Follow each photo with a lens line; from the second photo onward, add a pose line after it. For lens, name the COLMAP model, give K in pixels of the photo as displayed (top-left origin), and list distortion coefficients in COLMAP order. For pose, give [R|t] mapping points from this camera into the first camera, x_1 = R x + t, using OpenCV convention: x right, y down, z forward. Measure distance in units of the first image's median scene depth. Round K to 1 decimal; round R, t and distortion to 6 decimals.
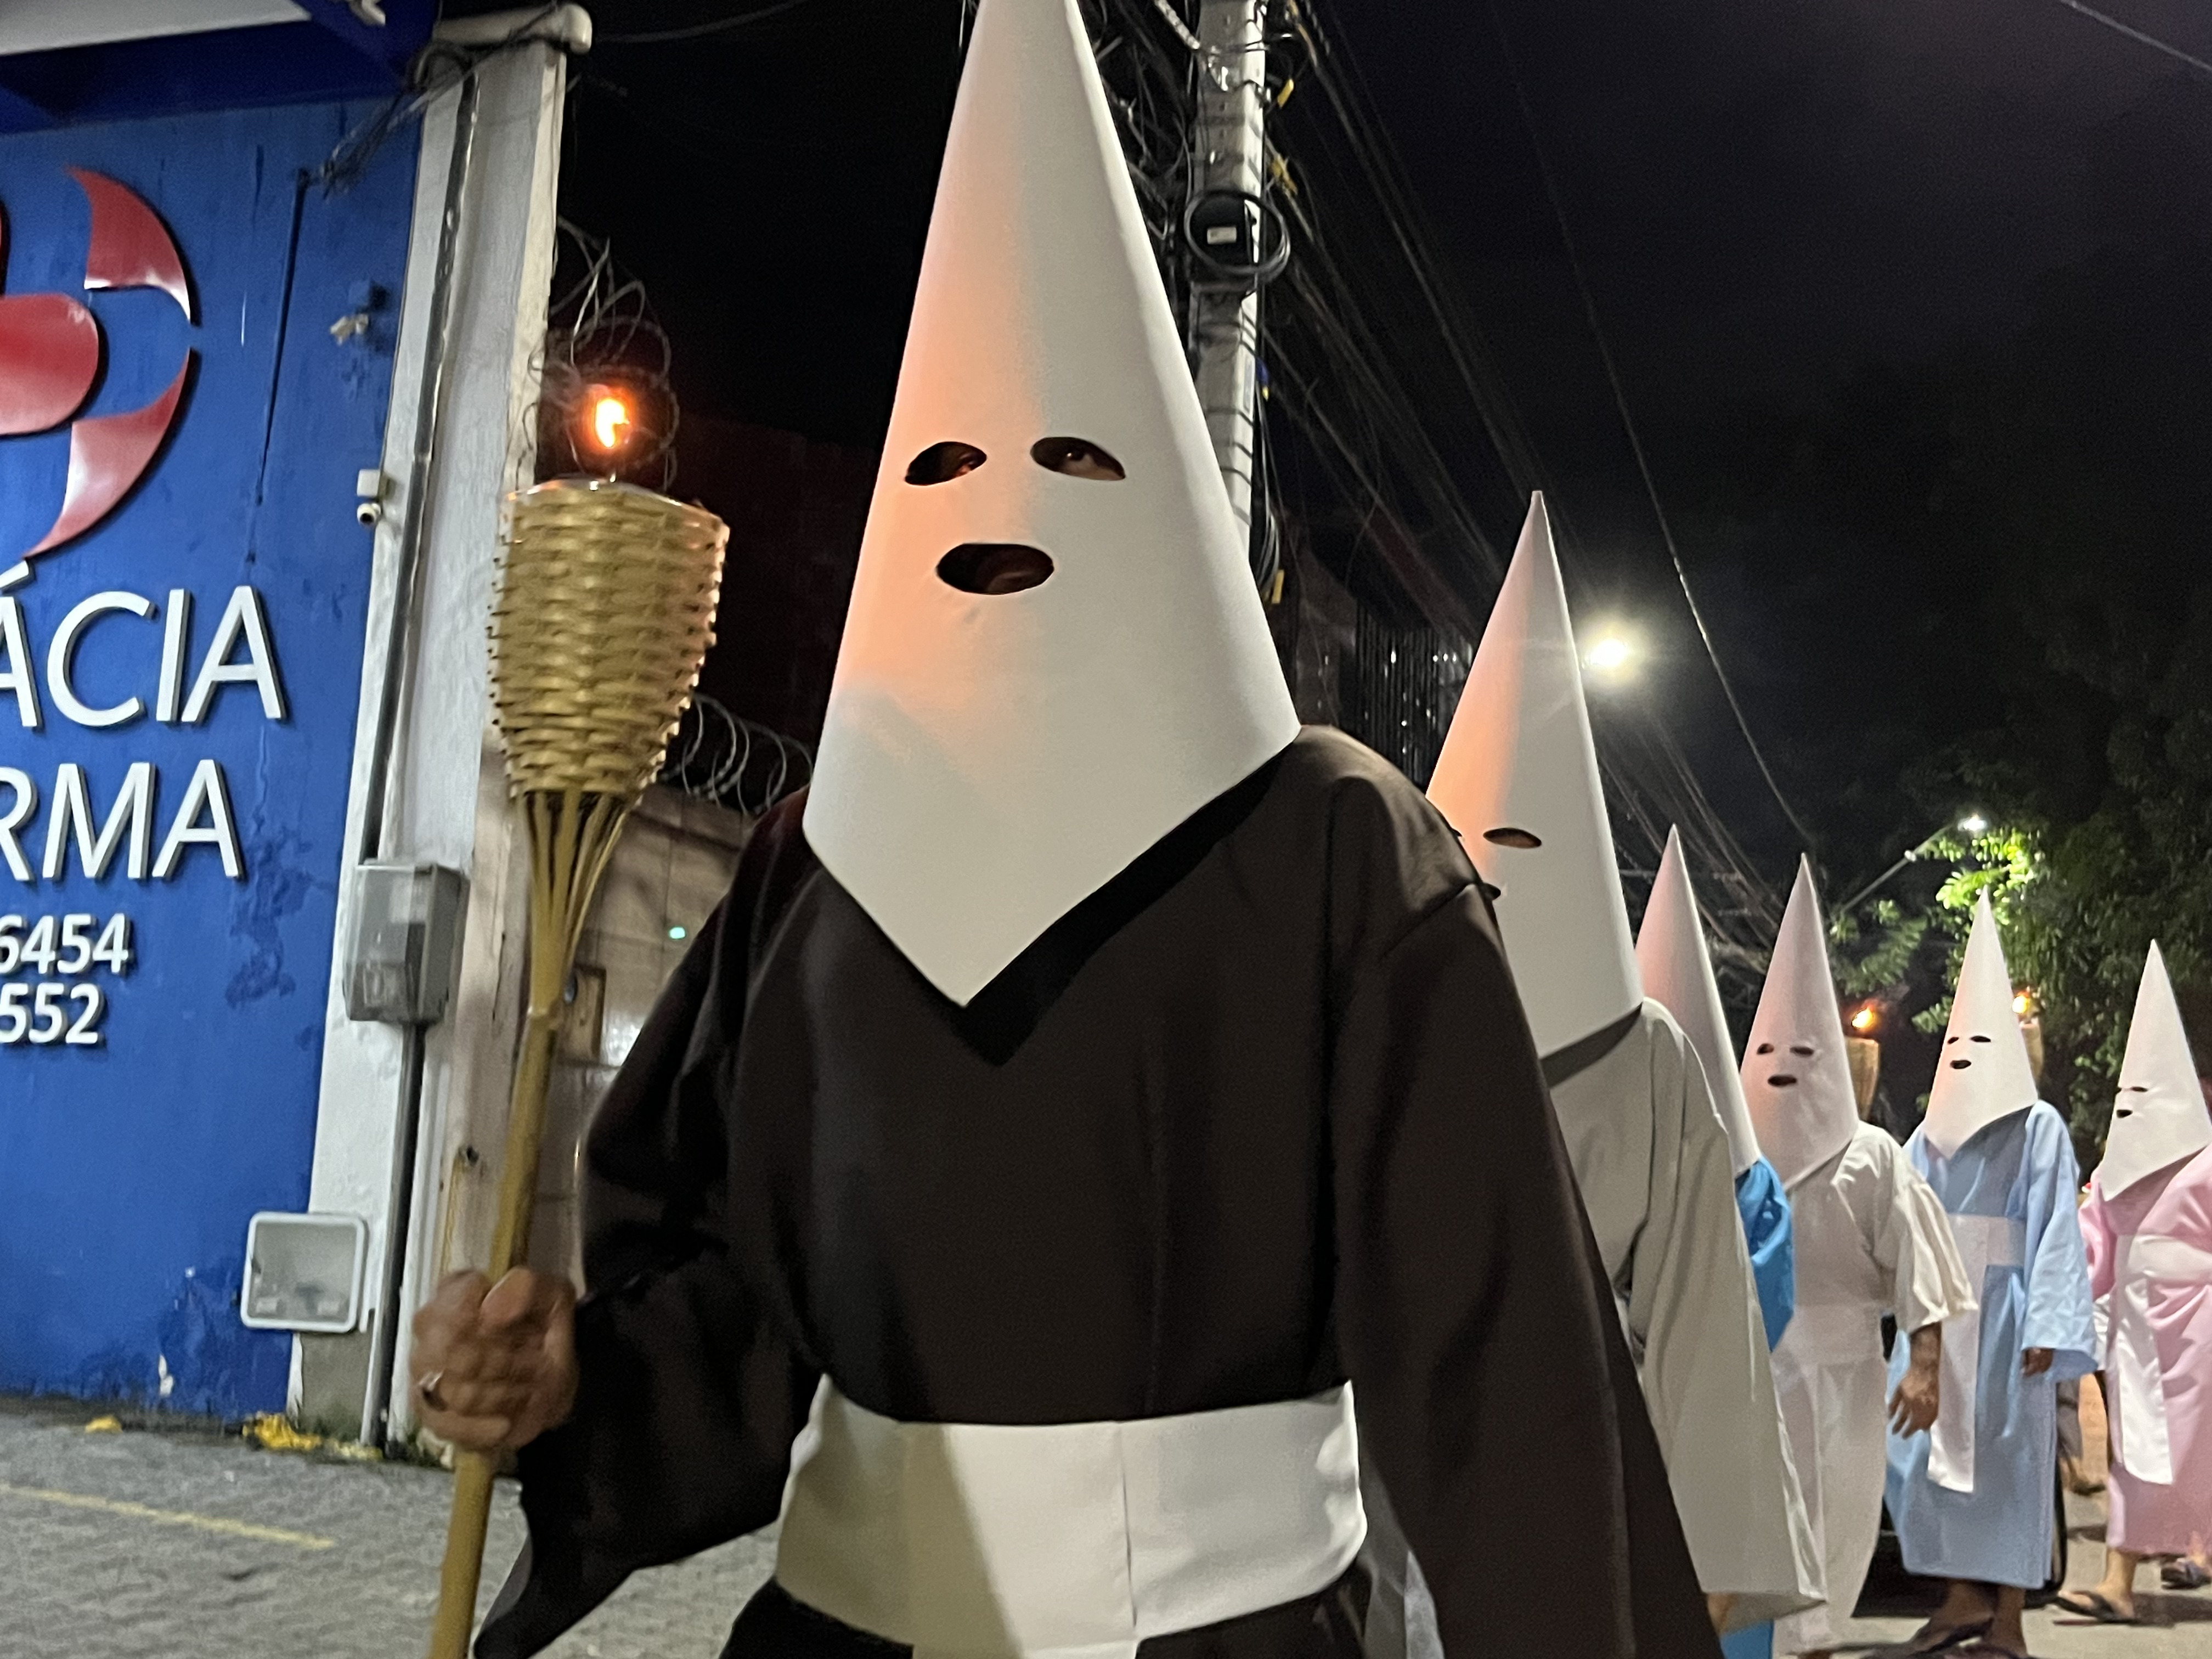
lens RADIAL K [[2443.0, 0, 1106.0], [0, 2443.0, 829.5], [0, 0, 1]] dist [0.148210, -0.508169]
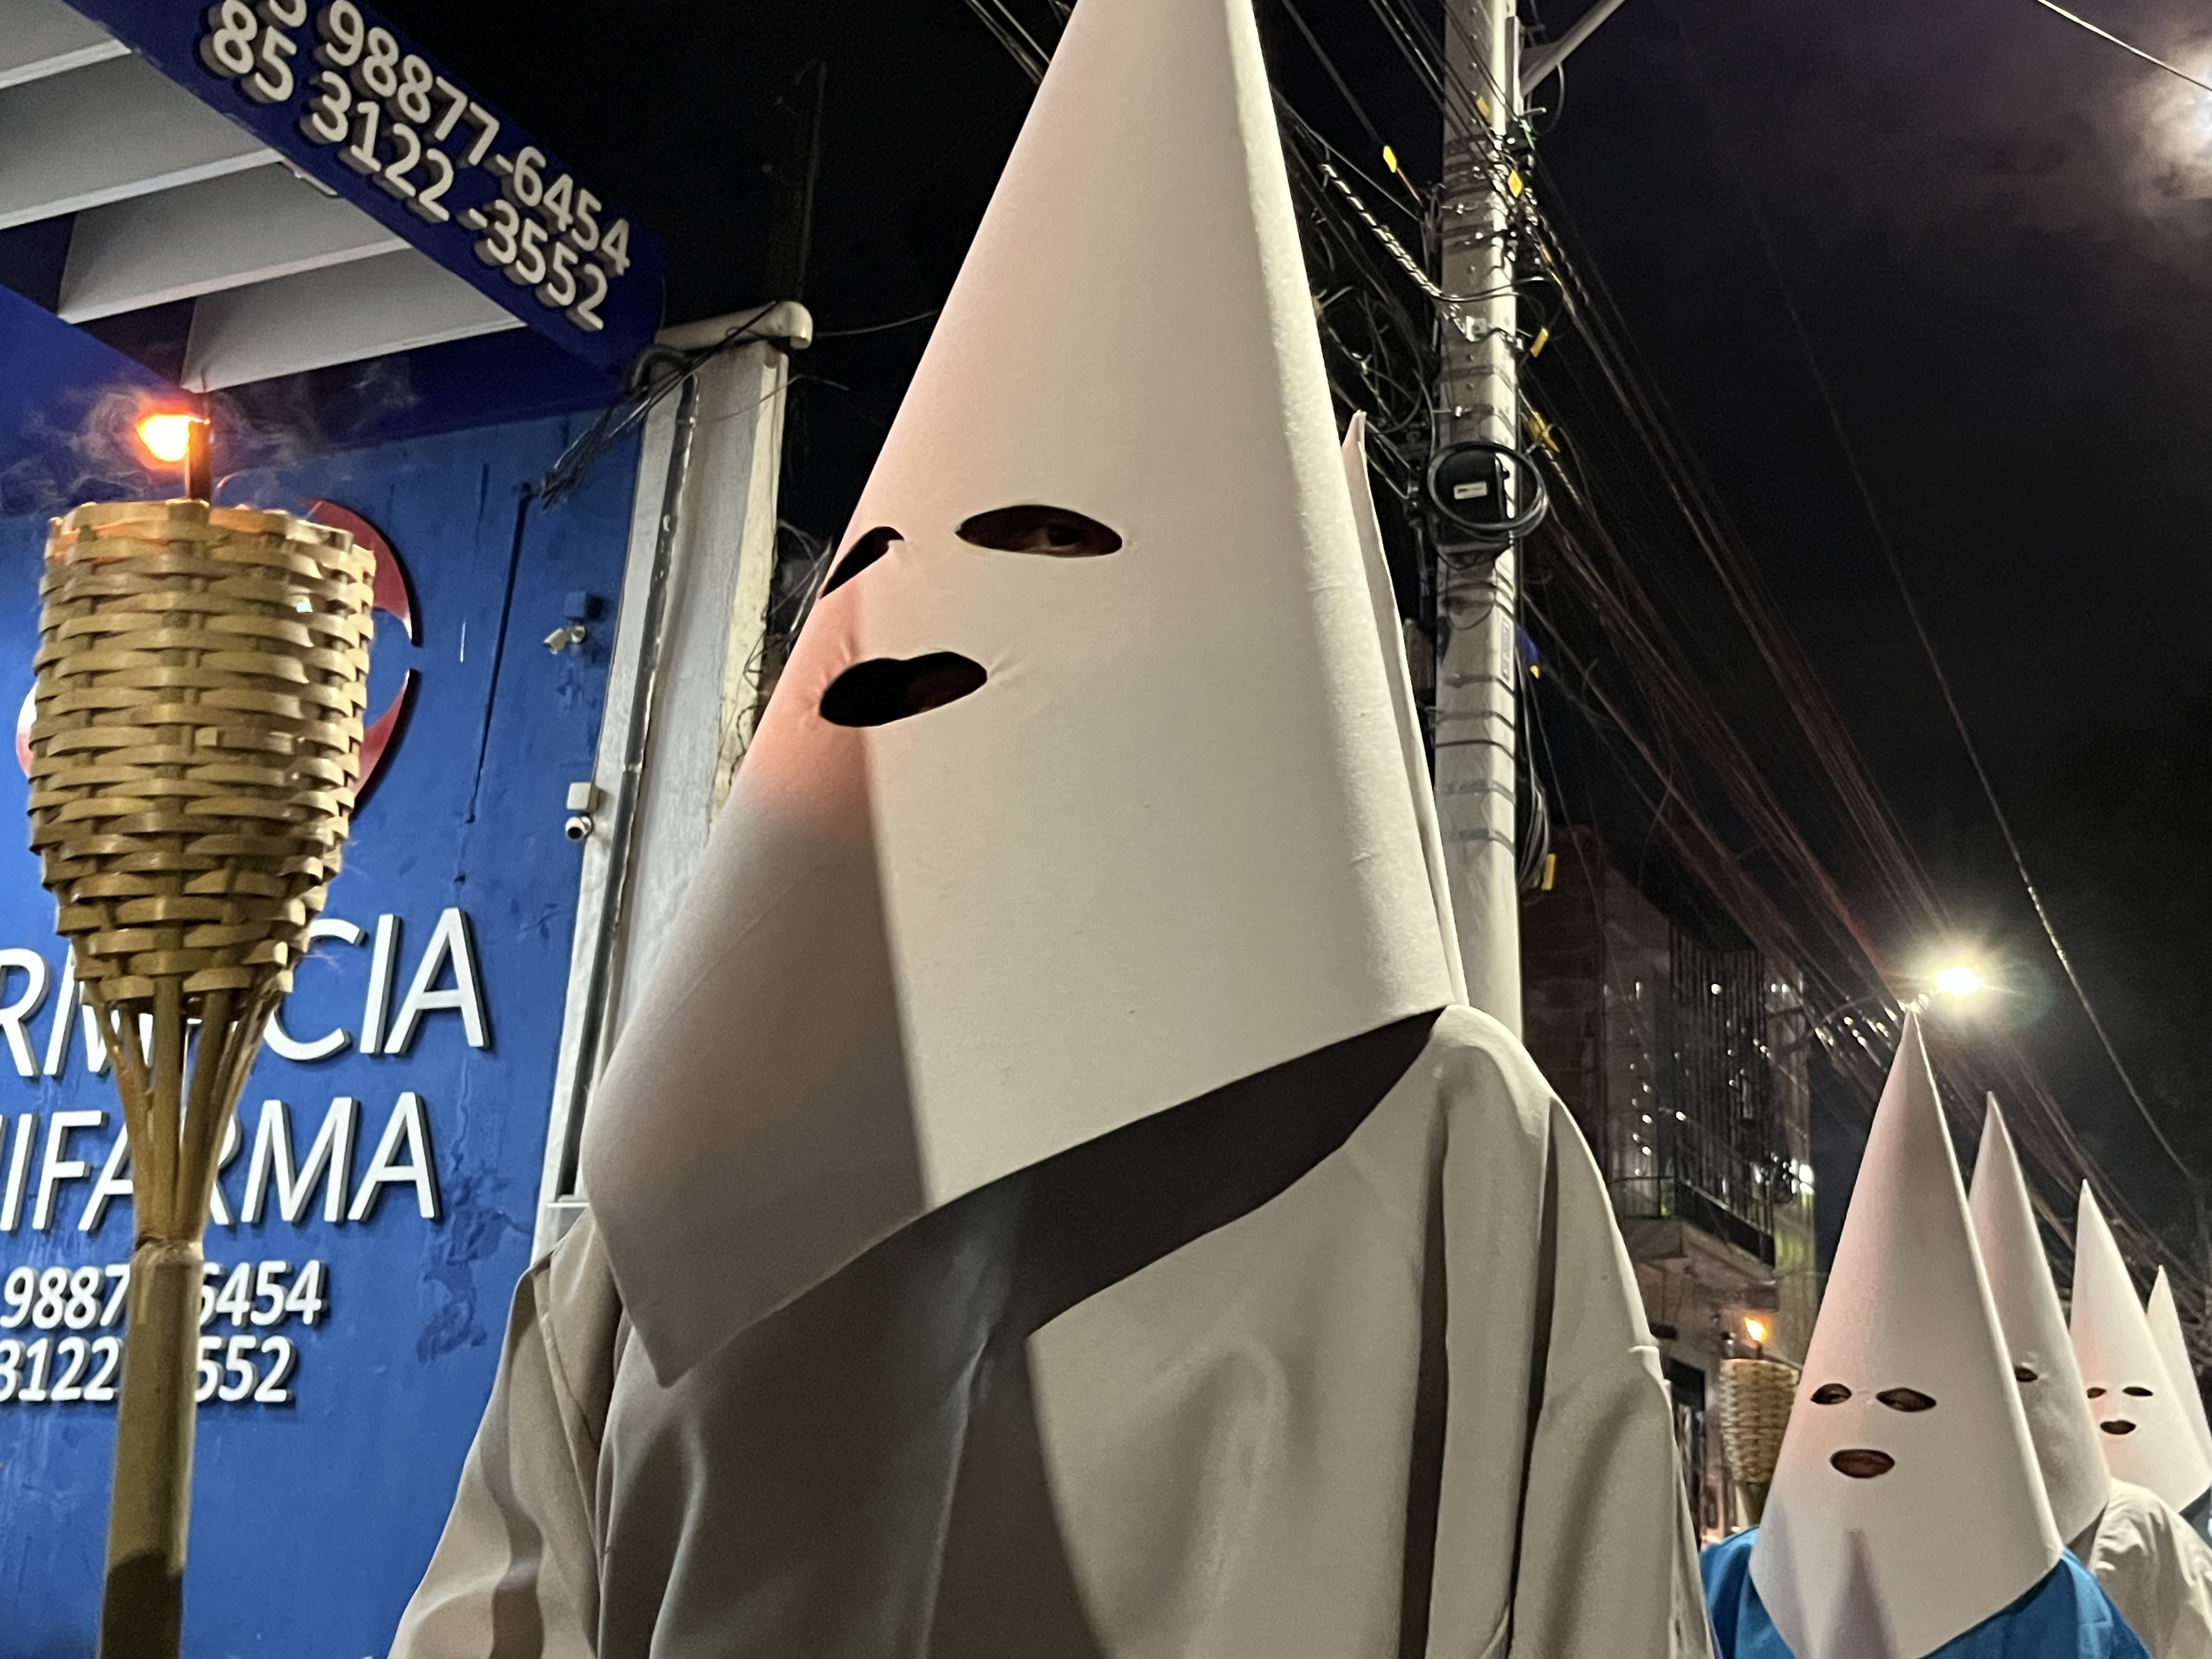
lens RADIAL K [[2443.0, 0, 1106.0], [0, 2443.0, 829.5], [0, 0, 1]] dist [0.148210, -0.508169]
pose [[0.991115, -0.029267, -0.129748, 0.025048], [0.010249, 0.989394, -0.144892, 0.011557], [0.132613, 0.142275, 0.980904, 0.099093]]
